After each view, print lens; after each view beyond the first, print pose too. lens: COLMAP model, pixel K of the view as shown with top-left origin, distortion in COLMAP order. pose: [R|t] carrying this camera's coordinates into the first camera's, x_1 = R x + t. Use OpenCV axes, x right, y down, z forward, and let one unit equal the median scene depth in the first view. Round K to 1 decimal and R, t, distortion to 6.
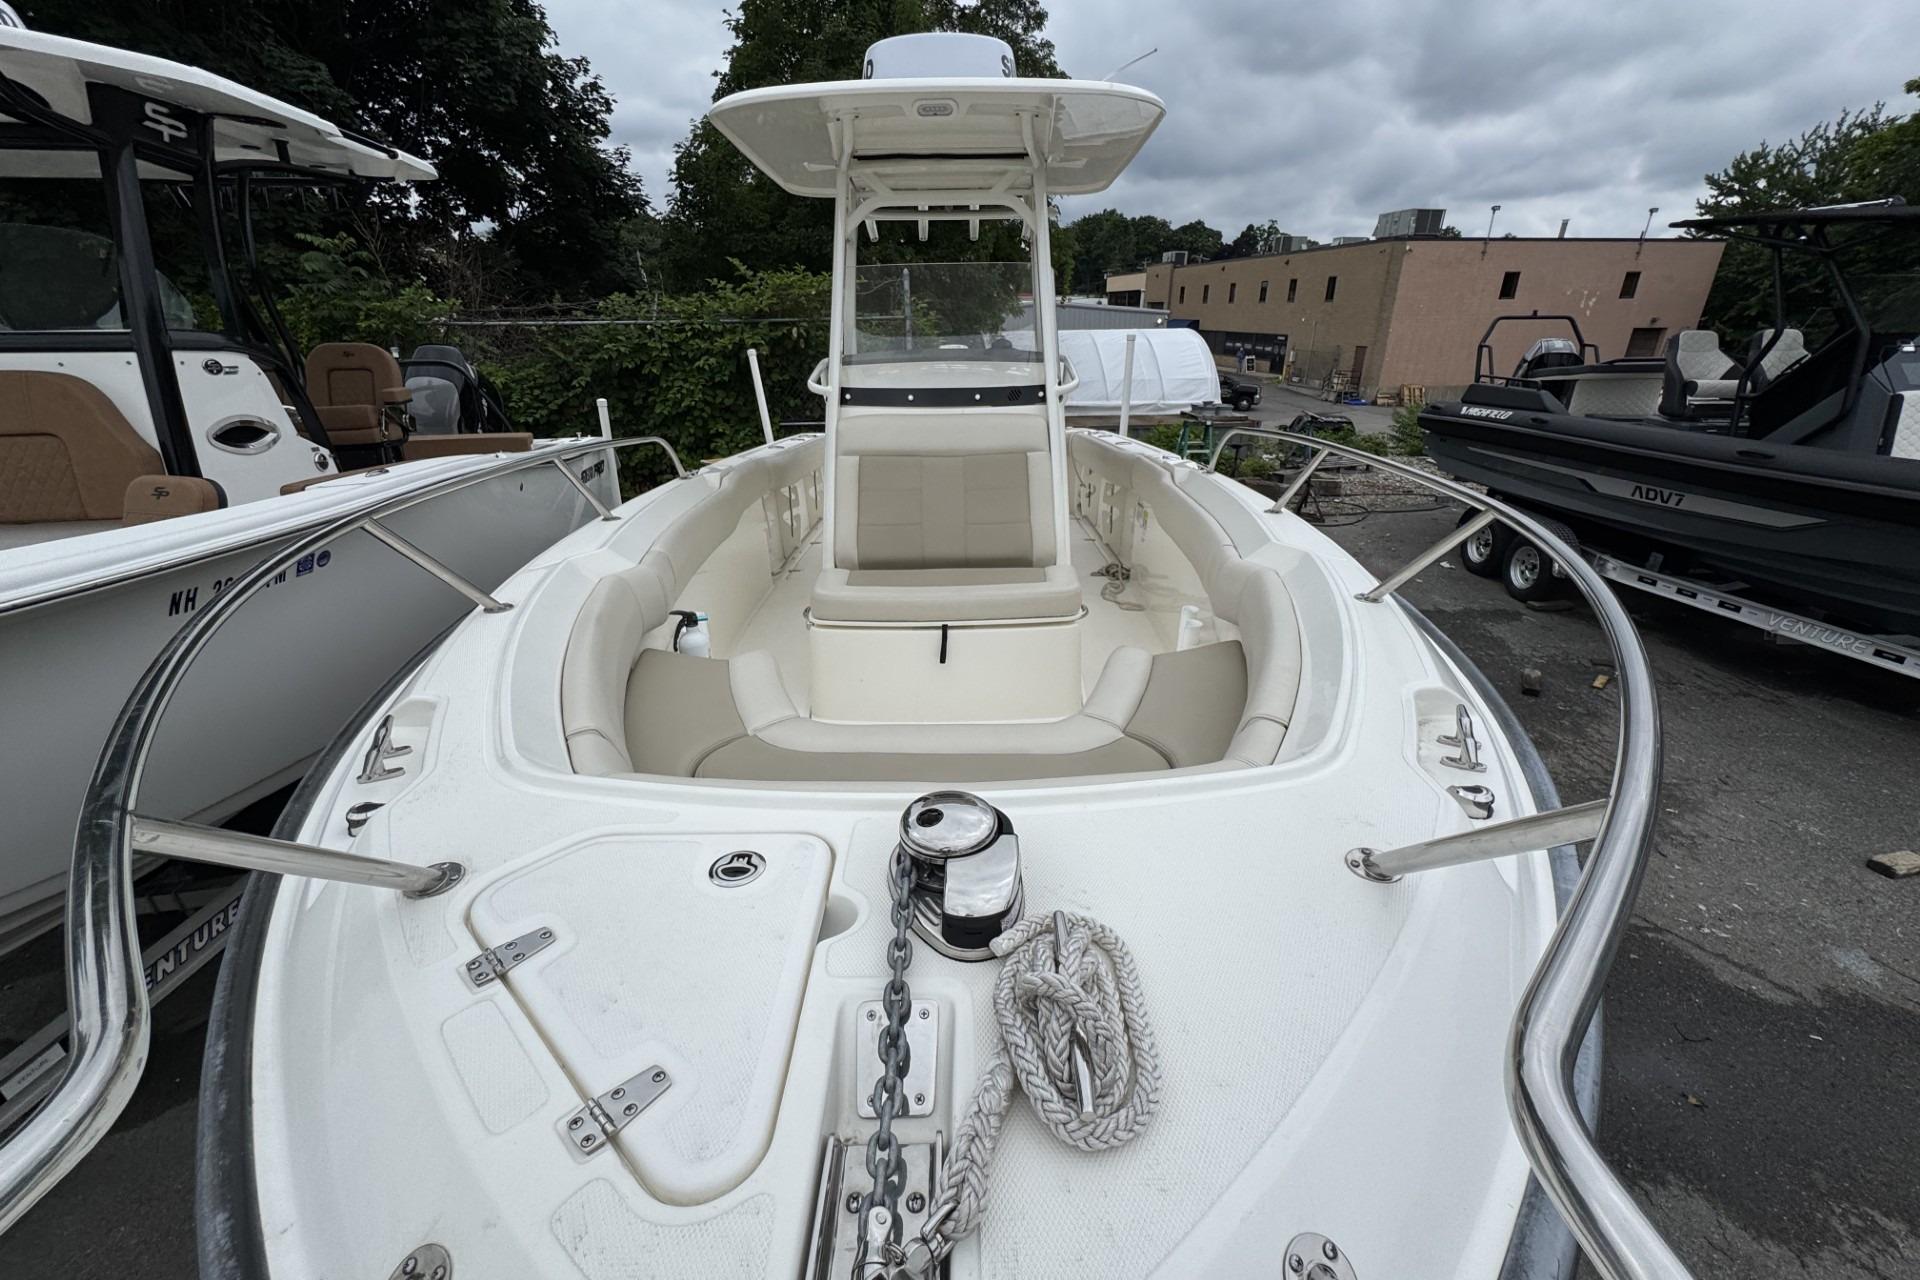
lens RADIAL K [[773.0, 0, 960.8], [0, 773.0, 651.9], [0, 0, 1]] dist [-0.001524, -0.000731]
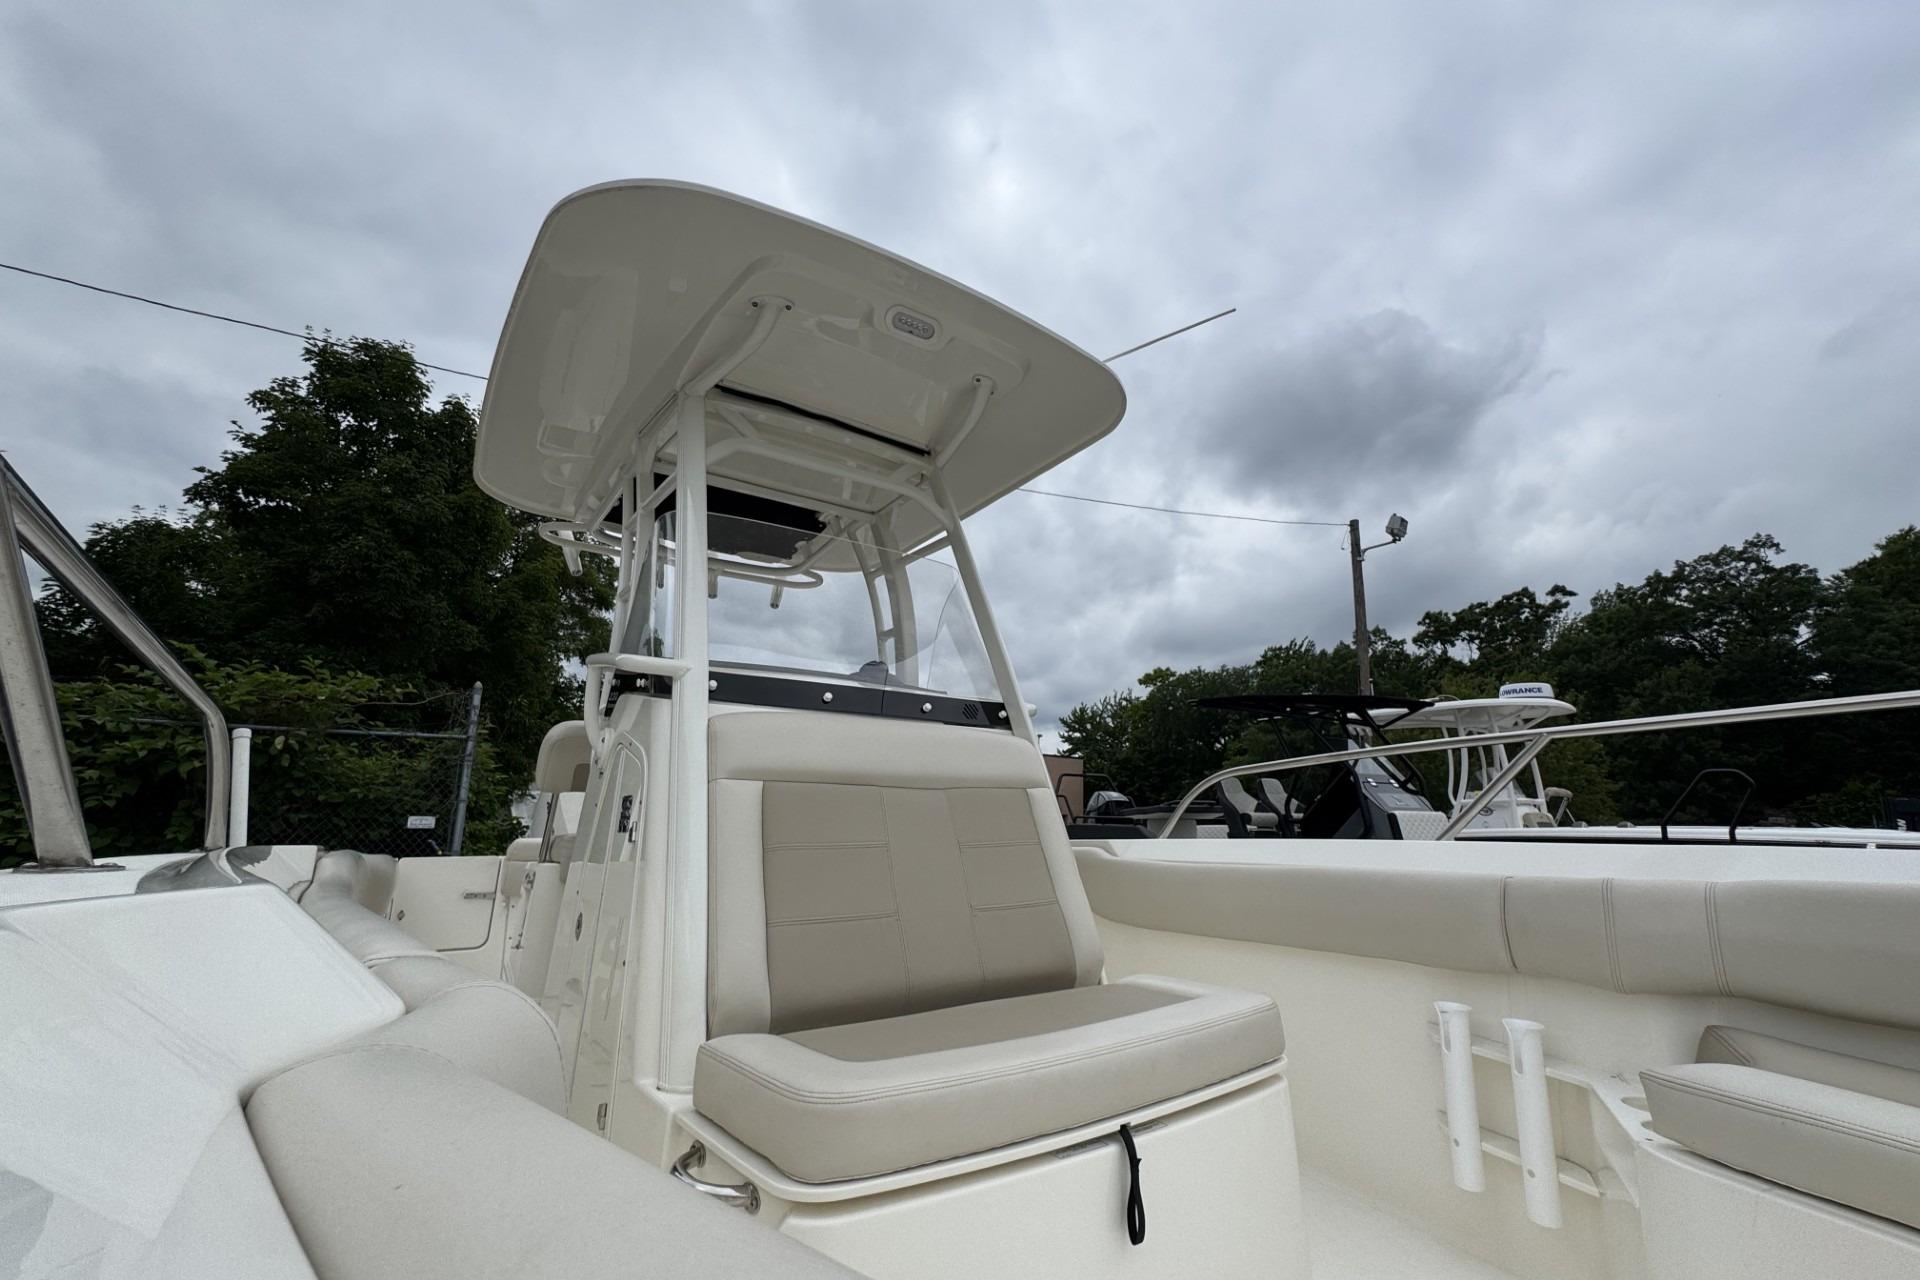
lens RADIAL K [[771.4, 0, 961.0], [0, 771.4, 651.4], [0, 0, 1]] dist [-0.001739, -0.000327]
pose [[0.824797, 0.140648, 0.547656, -0.130479], [0.196138, 0.837260, -0.510417, -0.020064], [-0.530320, 0.528406, 0.662984, 0.238841]]
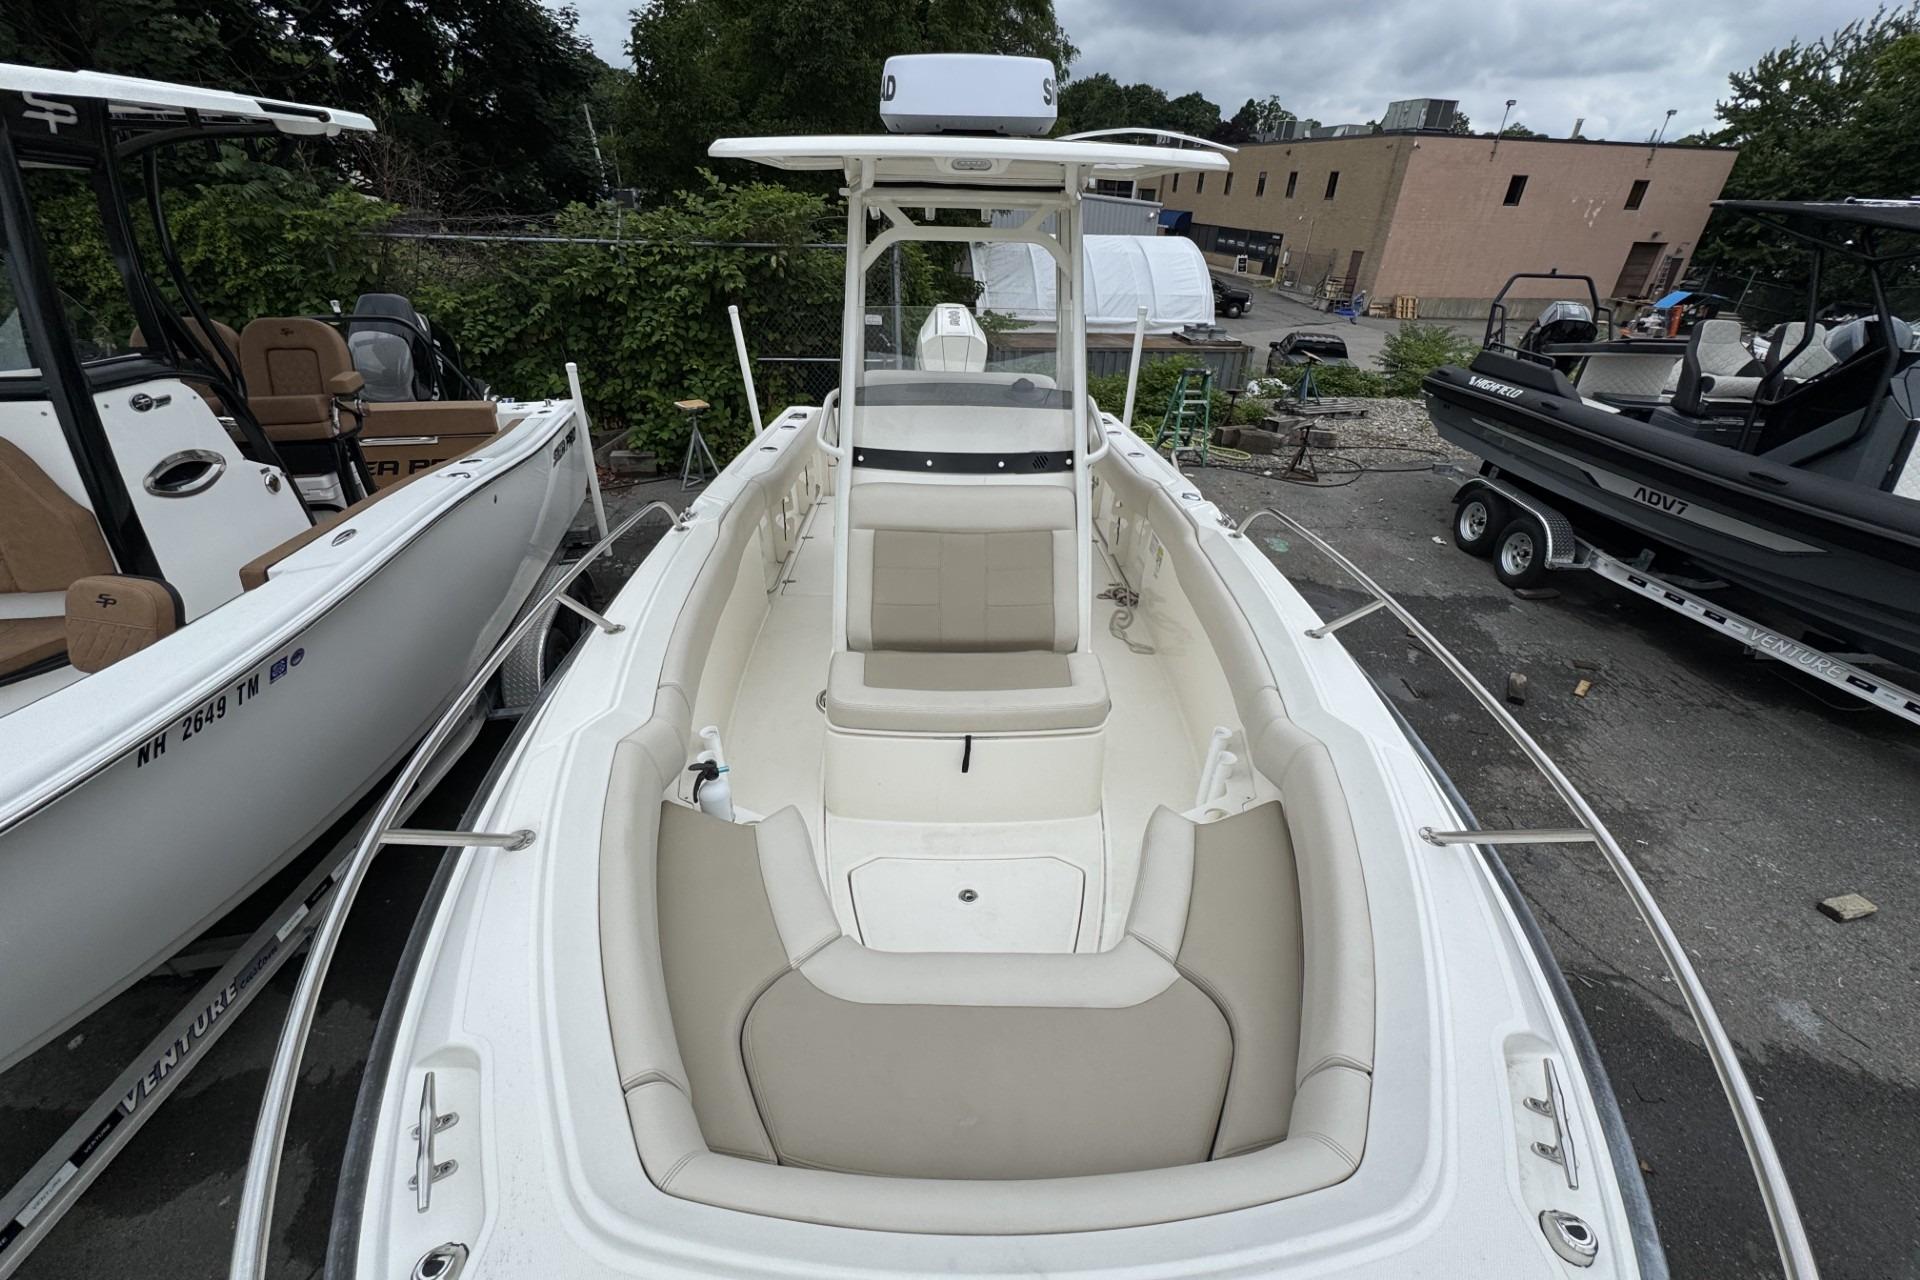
lens RADIAL K [[771.4, 0, 961.0], [0, 771.4, 651.4], [0, 0, 1]] dist [-0.001739, -0.000327]
pose [[0.999062, 0.016482, 0.040053, -0.026104], [-0.021621, 0.991086, 0.131455, -0.098778], [-0.037529, -0.132197, 0.990513, 0.022315]]
